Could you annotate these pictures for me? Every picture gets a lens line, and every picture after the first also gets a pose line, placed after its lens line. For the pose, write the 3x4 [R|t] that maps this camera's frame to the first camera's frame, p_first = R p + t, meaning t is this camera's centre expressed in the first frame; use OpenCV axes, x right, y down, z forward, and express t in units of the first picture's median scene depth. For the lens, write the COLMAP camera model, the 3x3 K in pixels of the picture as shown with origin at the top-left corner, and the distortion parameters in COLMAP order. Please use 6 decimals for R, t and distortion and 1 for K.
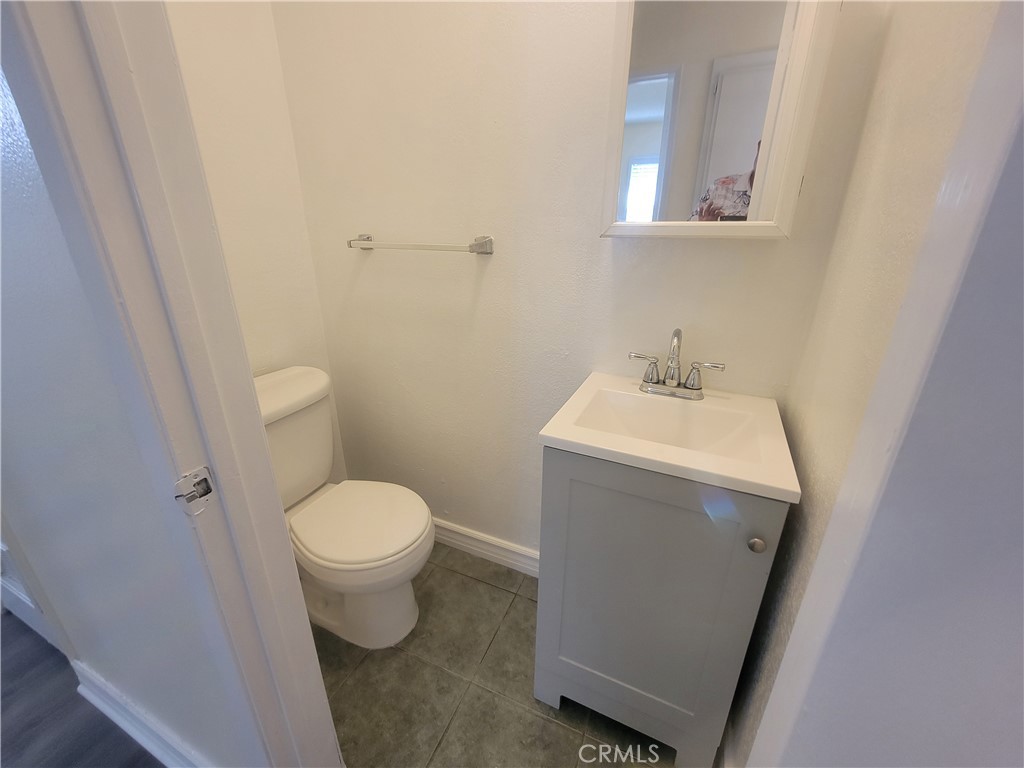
lens RADIAL K [[423.7, 0, 512.4], [0, 423.7, 381.0], [0, 0, 1]] dist [-0.001631, -0.000138]
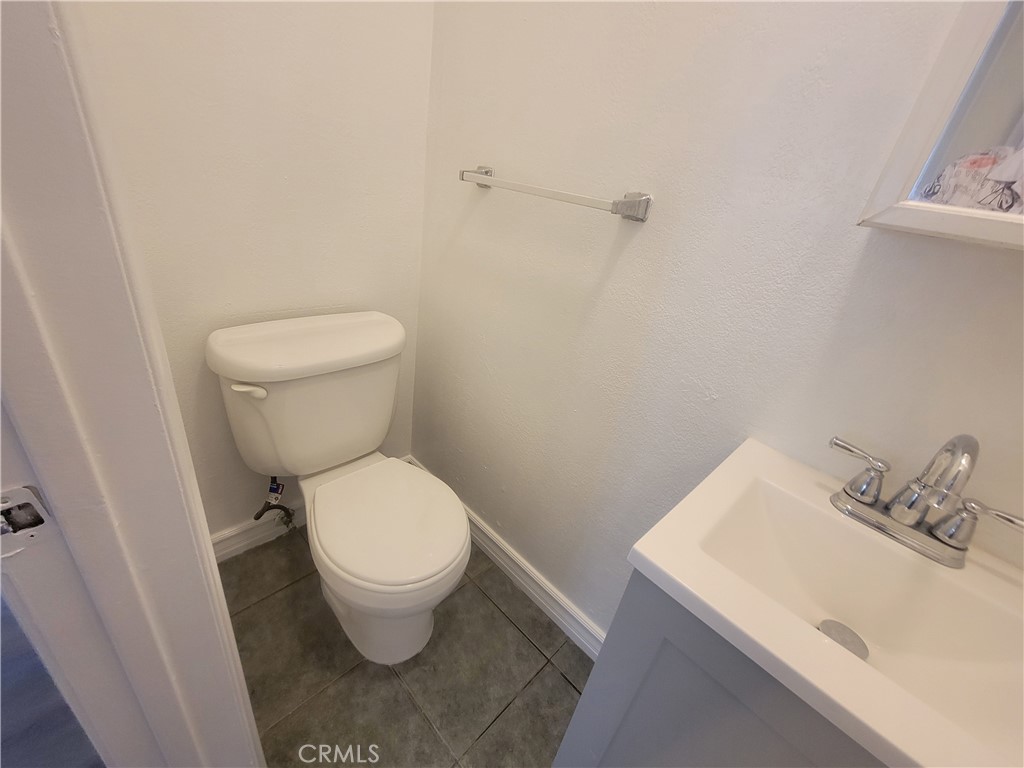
lens RADIAL K [[423.7, 0, 512.4], [0, 423.7, 381.0], [0, 0, 1]] dist [-0.001631, -0.000138]
pose [[0.928368, 0.278788, -0.245784, -0.006744], [-0.259742, 0.959681, 0.107458, -0.073808], [0.265832, -0.035920, 0.963350, 0.280727]]
